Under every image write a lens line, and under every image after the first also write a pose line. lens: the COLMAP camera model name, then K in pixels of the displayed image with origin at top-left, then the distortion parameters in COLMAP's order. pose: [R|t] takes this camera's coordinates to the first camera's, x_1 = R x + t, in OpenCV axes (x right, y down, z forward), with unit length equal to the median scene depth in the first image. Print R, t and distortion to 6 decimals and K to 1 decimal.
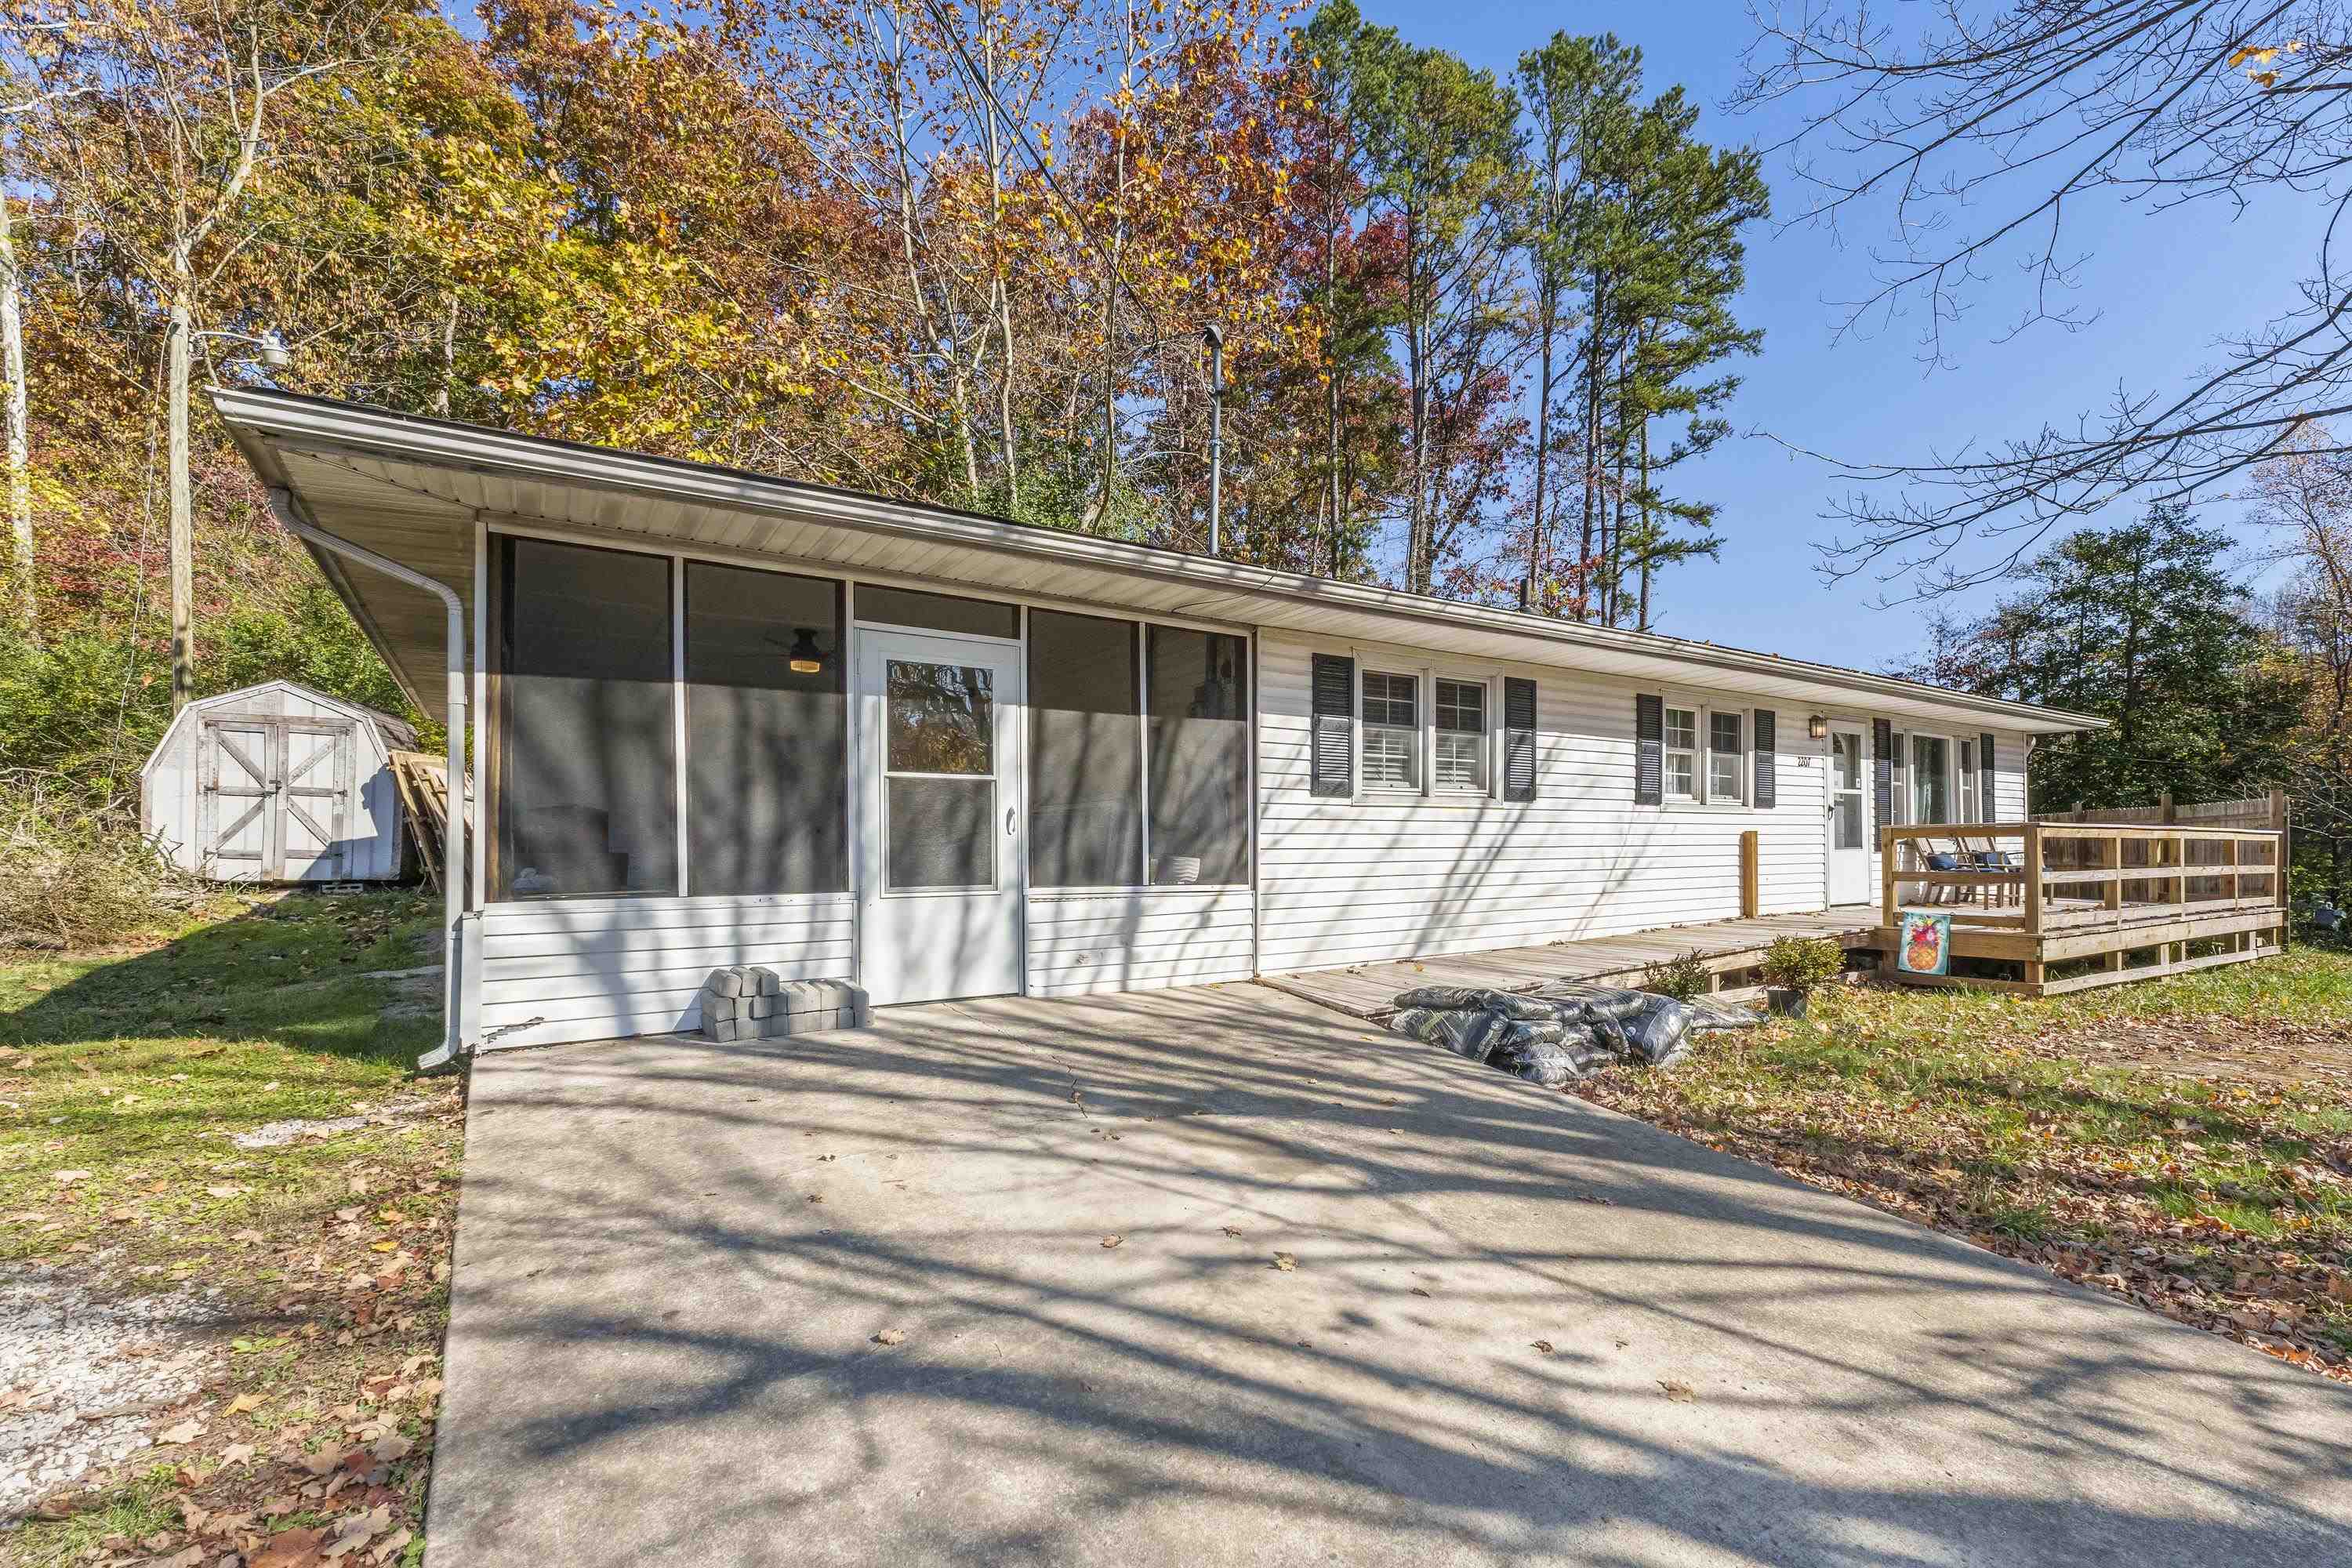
lens RADIAL K [[997.2, 0, 1166.1], [0, 997.2, 787.9], [0, 0, 1]] dist [0.001522, 0.000614]
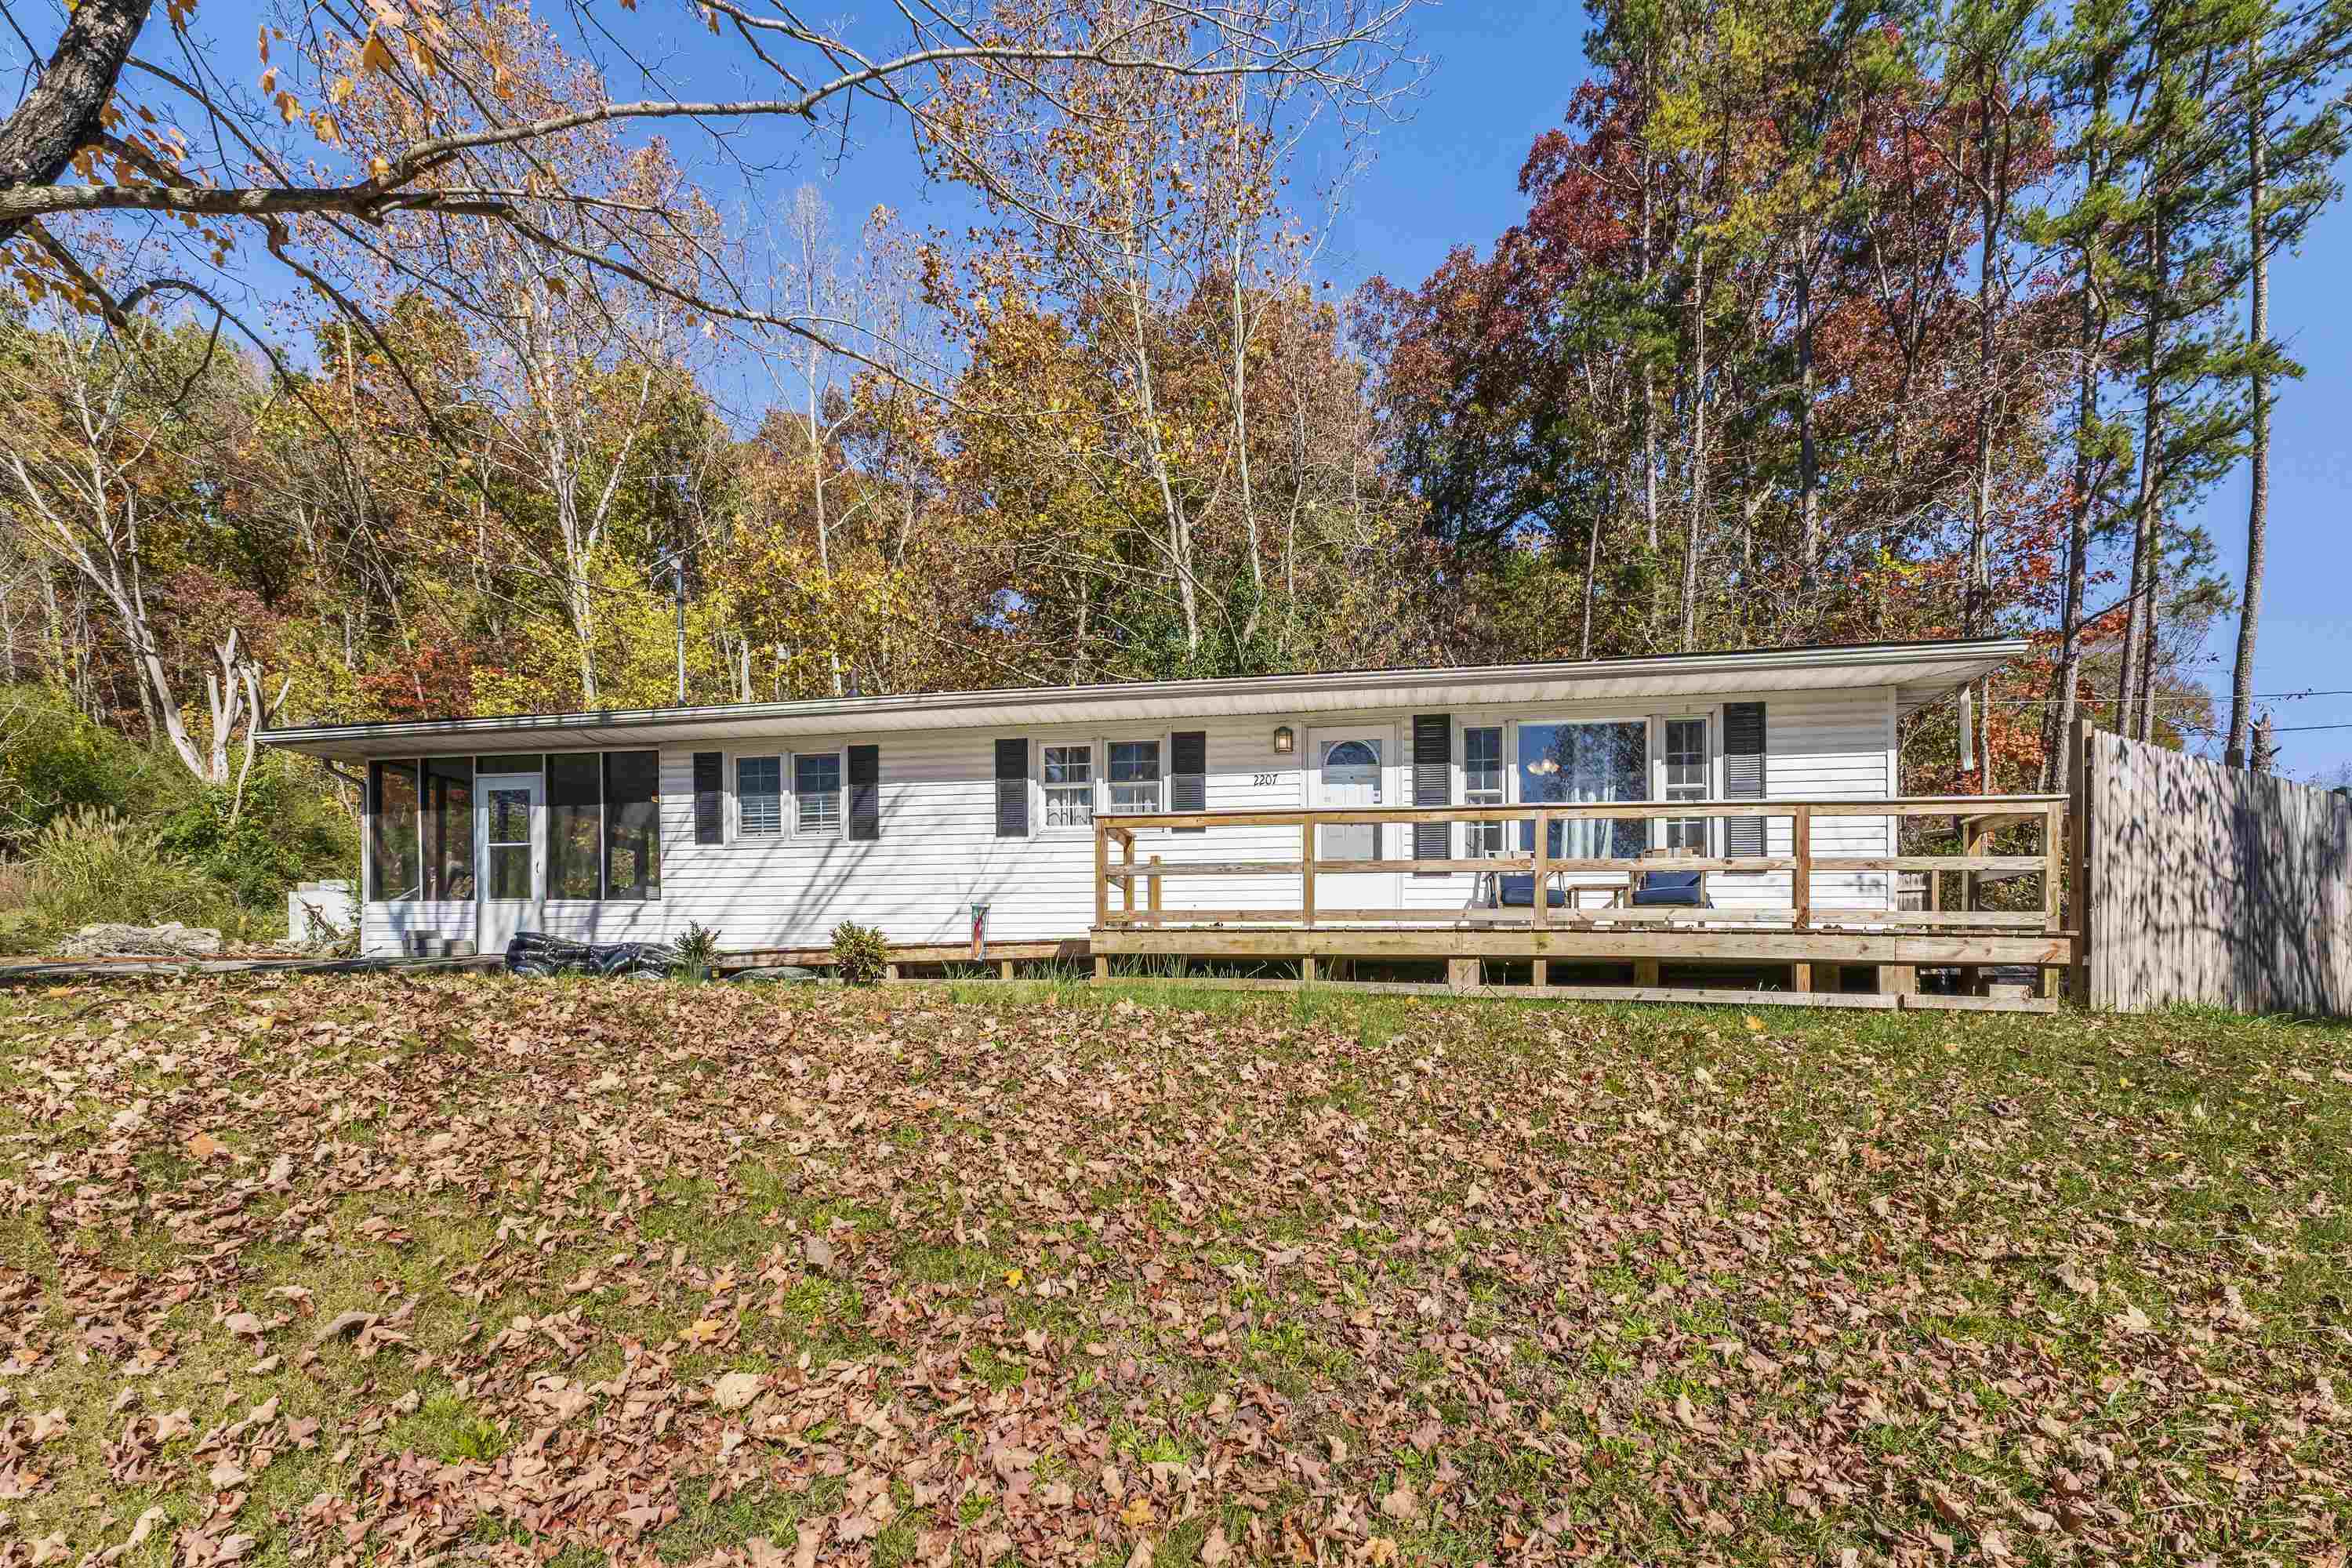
lens RADIAL K [[1094.2, 0, 1185.4], [0, 1094.2, 989.9], [0, 0, 1]] dist [0.003052, 0.000323]
pose [[0.698458, 0.008425, -0.715601, 1.909846], [0.019029, 0.999359, 0.030339, 0.198363], [0.715398, -0.034808, 0.697850, 0.331977]]
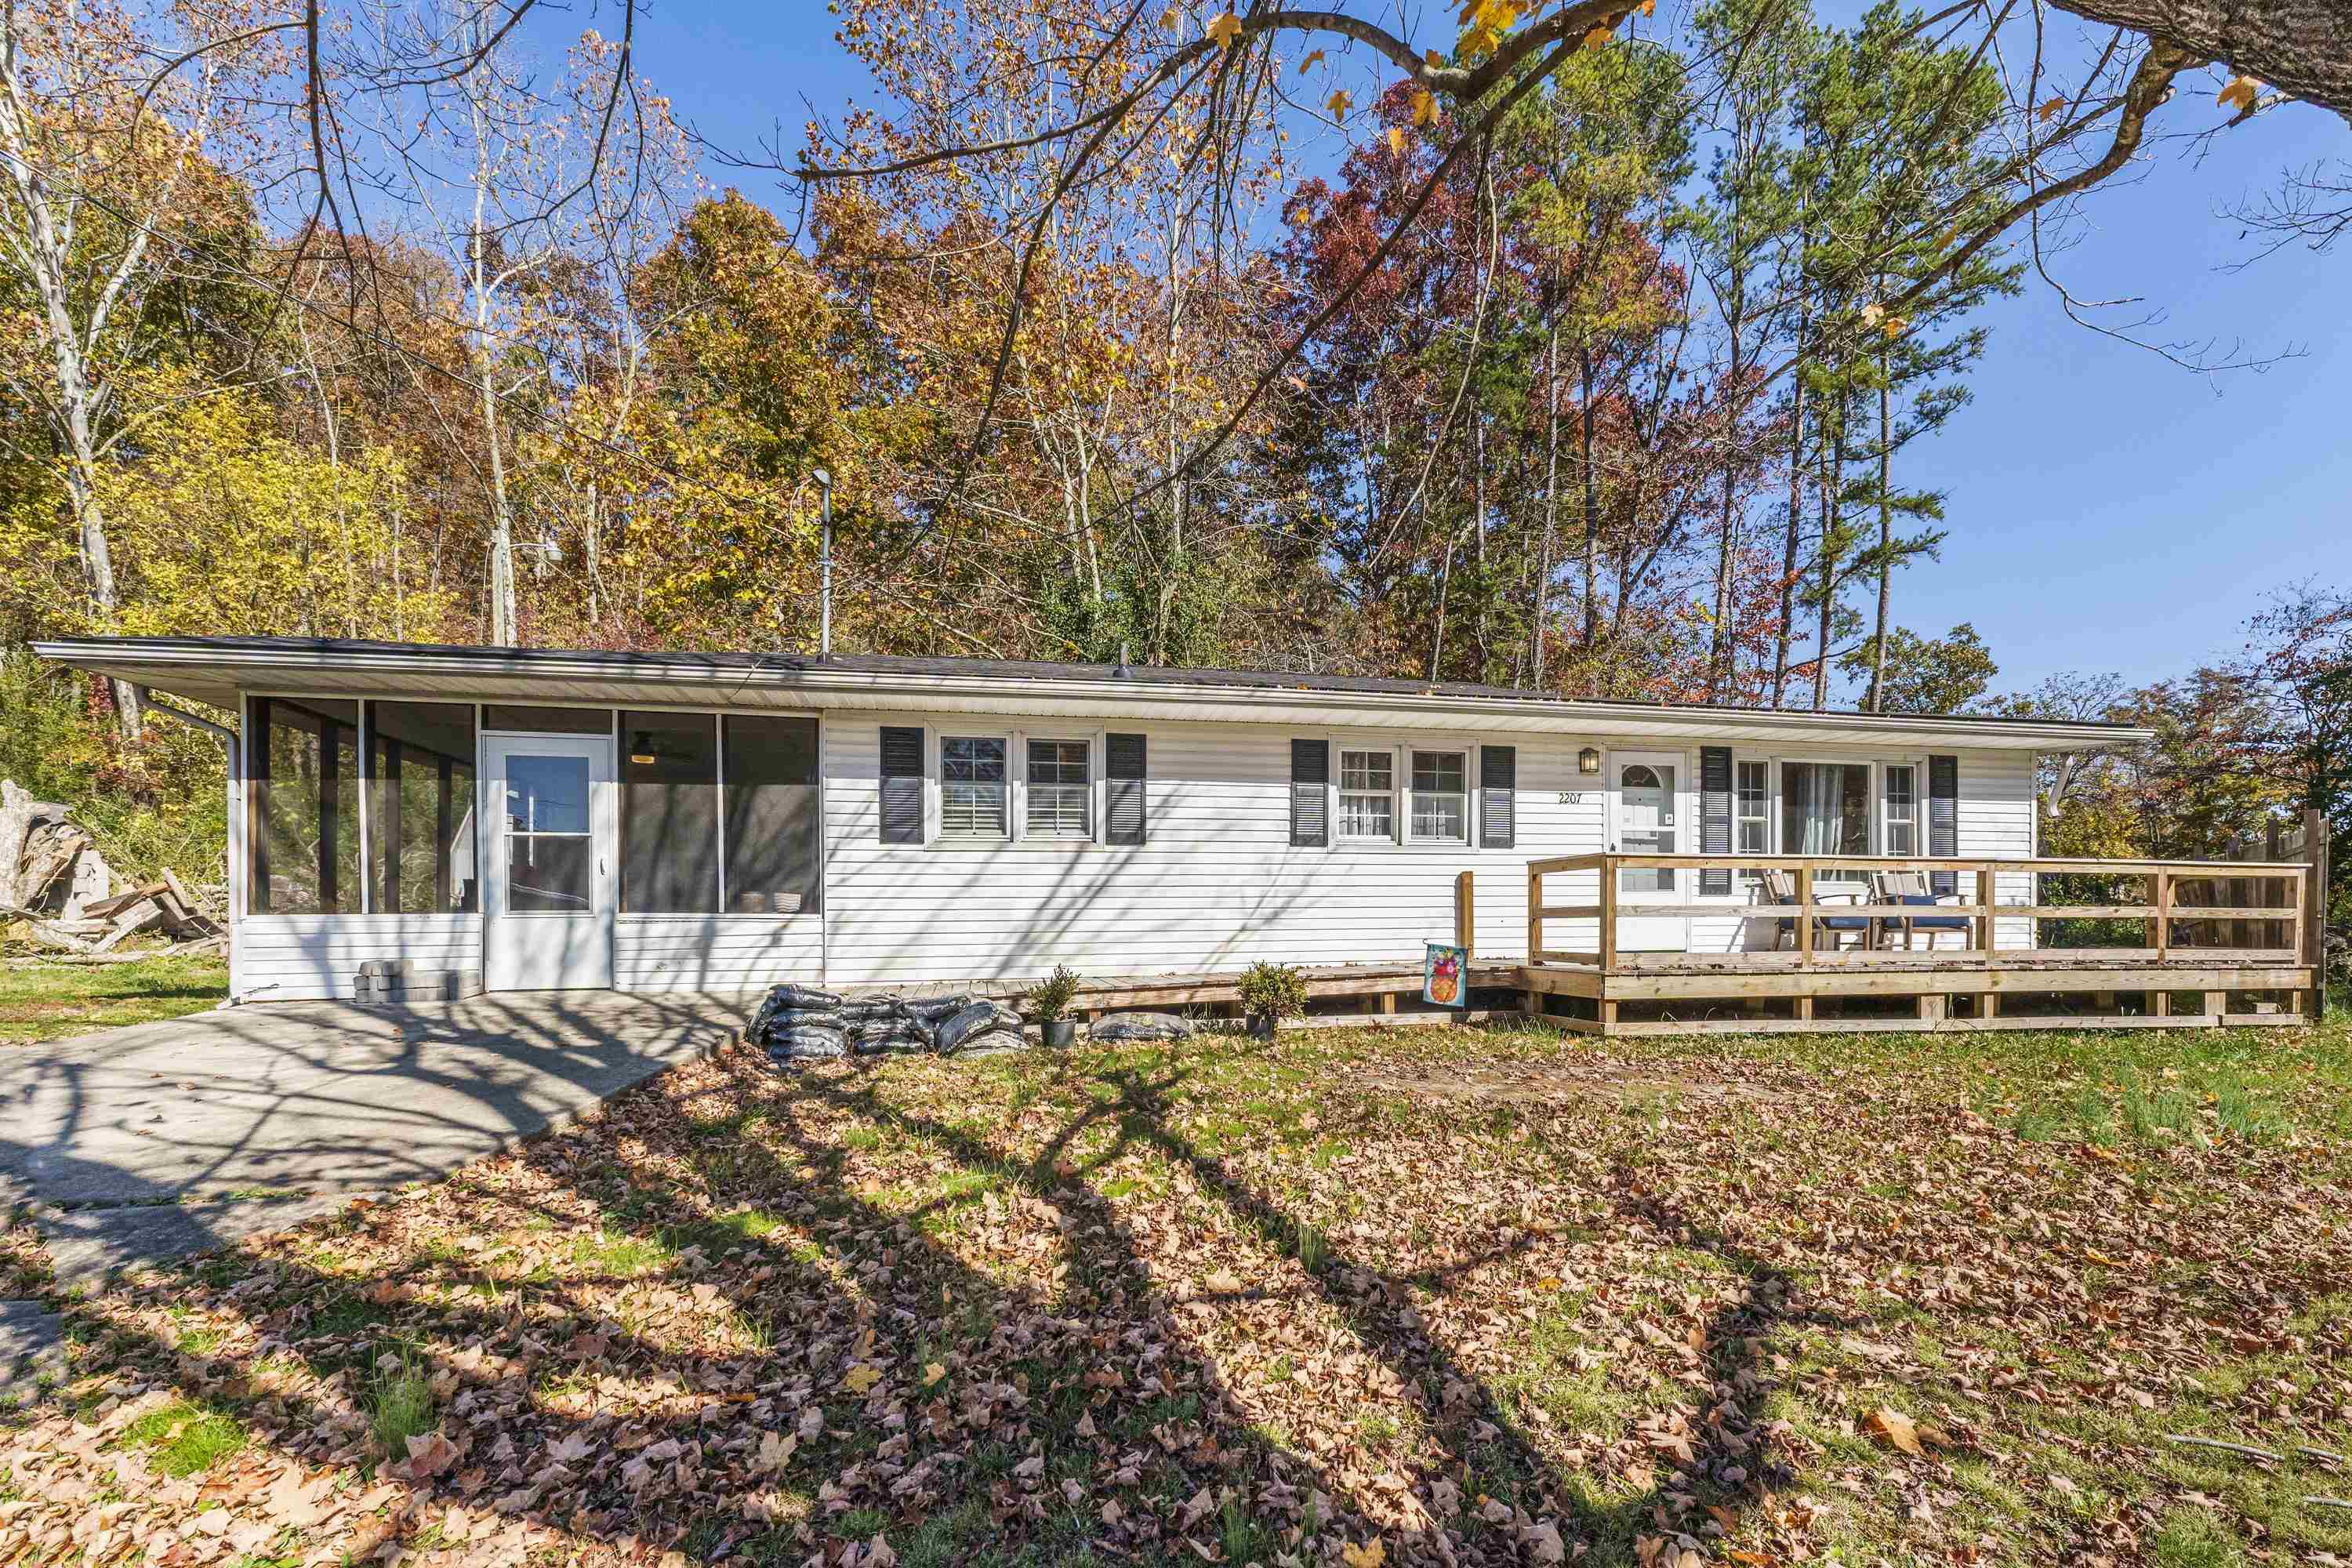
lens RADIAL K [[1021.0, 0, 1210.5], [0, 1021.0, 863.6], [0, 0, 1]] dist [0.006803, 0.000518]
pose [[0.934697, -0.019859, -0.354890, 0.962215], [0.020968, 0.999780, -0.000723, 0.042193], [0.354826, -0.006766, 0.934908, -0.034634]]
